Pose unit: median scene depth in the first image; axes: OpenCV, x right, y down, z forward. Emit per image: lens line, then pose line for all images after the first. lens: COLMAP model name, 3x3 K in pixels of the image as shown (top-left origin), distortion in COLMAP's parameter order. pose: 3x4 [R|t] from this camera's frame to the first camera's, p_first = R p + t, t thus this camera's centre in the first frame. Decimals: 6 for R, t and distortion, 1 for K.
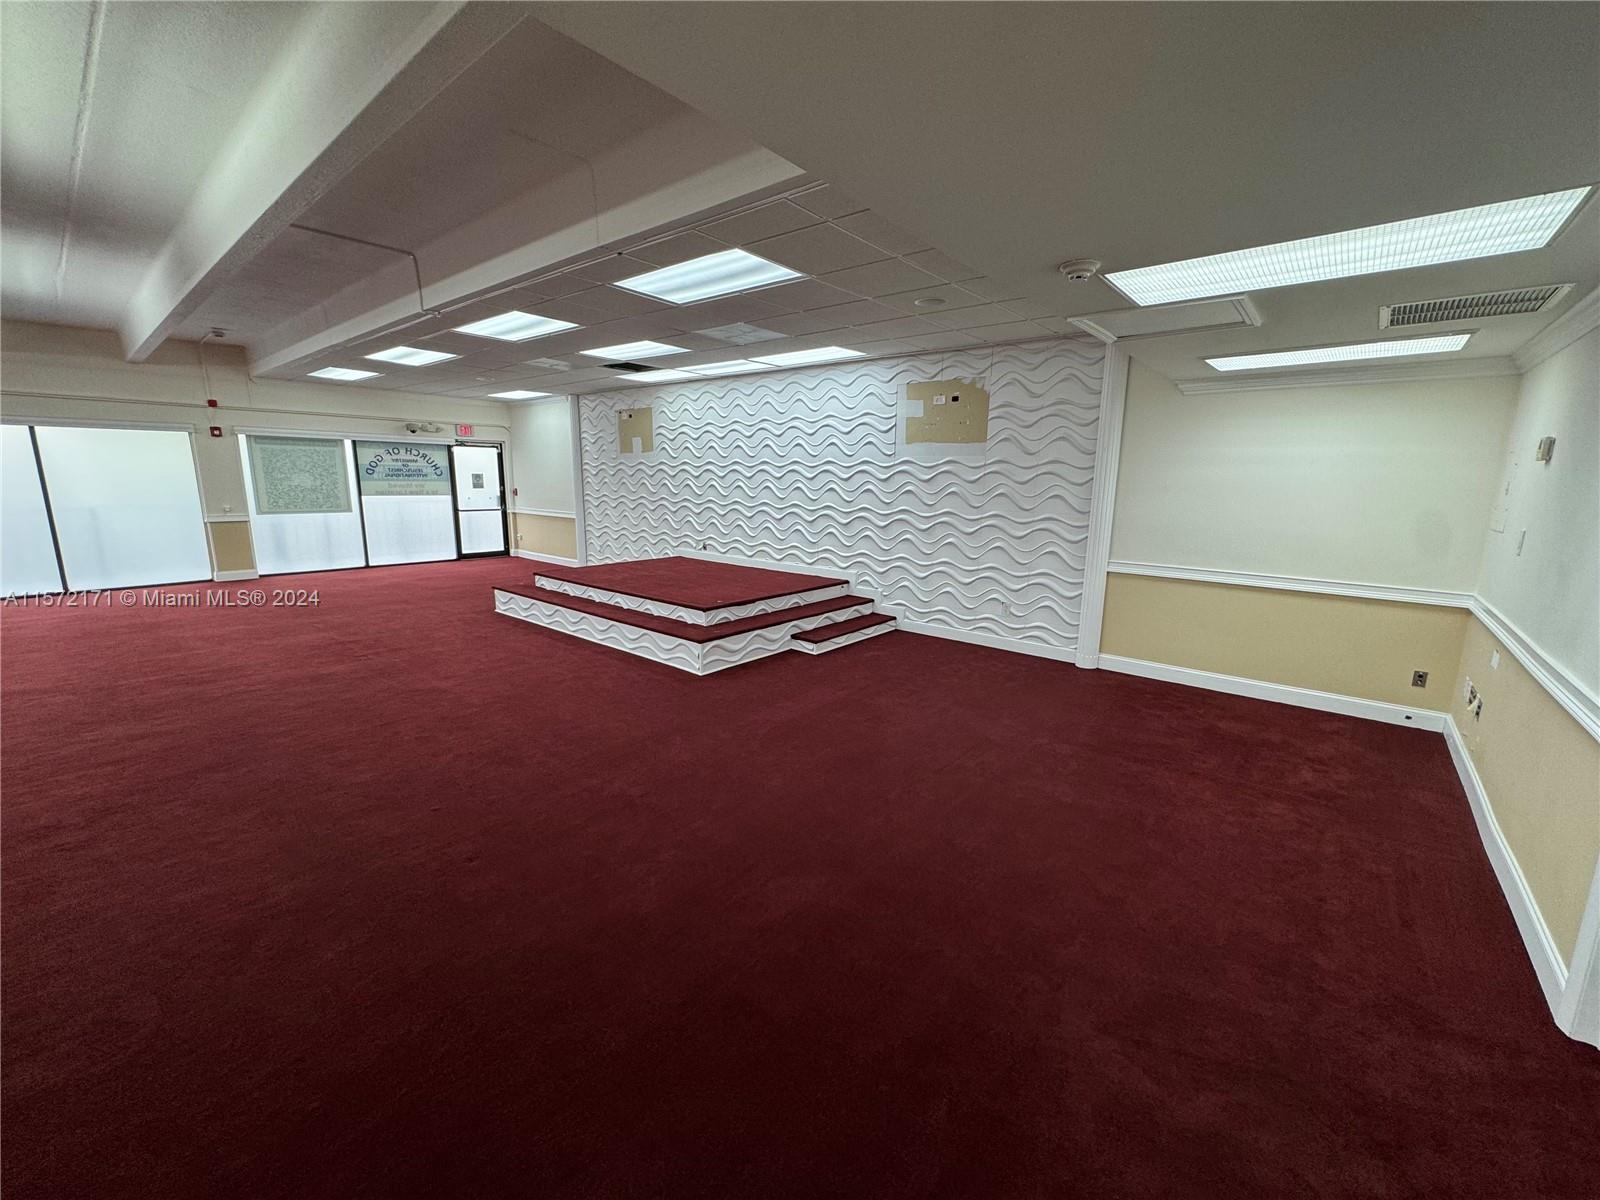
lens RADIAL K [[641.2, 0, 798.7], [0, 641.2, 597.9], [0, 0, 1]] dist [0.001301, 0.000257]
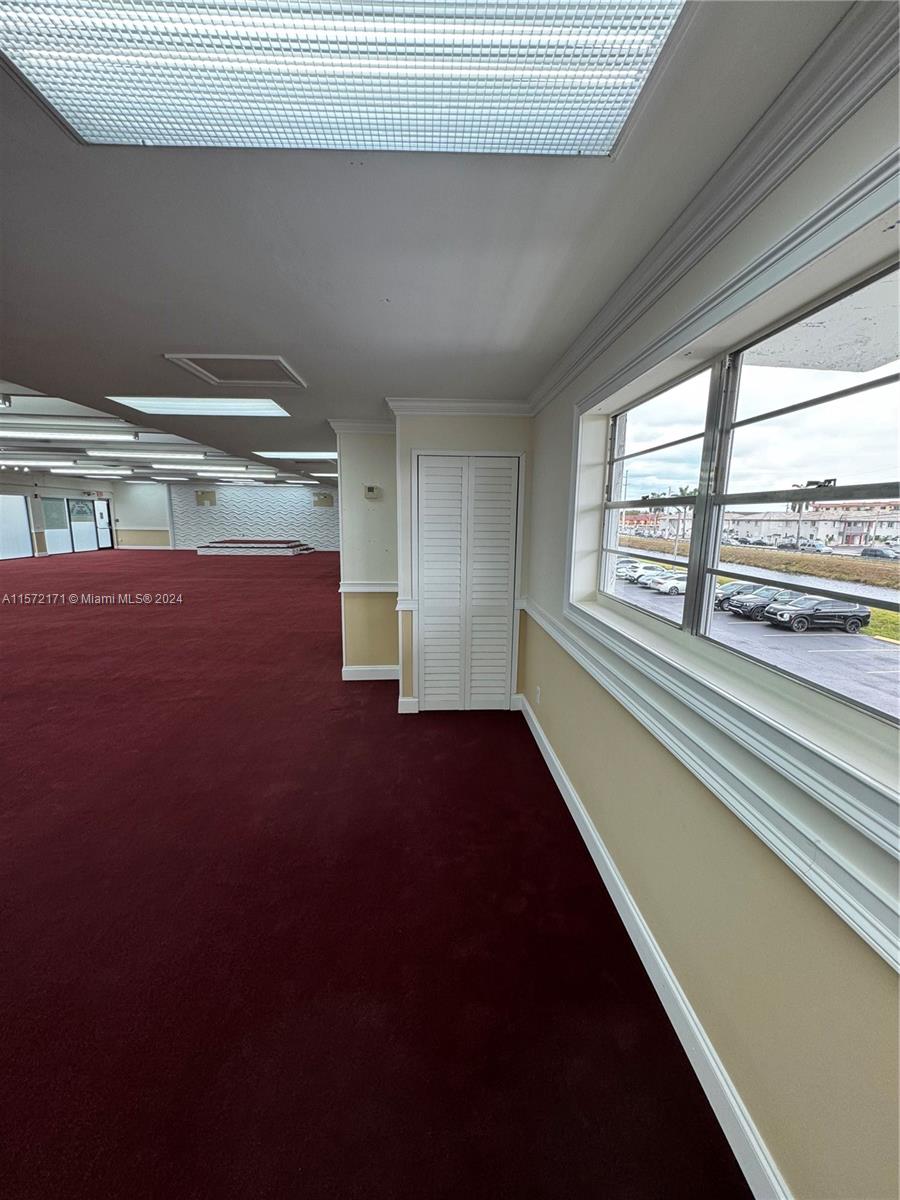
lens RADIAL K [[480.9, 0, 443.9], [0, 480.9, 603.3], [0, 0, 1]] dist [0.001301, 0.000257]
pose [[0.741238, -0.122810, 0.659912, -0.845196], [0.123142, 0.991315, 0.046167, 0.219973], [-0.659850, 0.047042, 0.749923, -1.192333]]
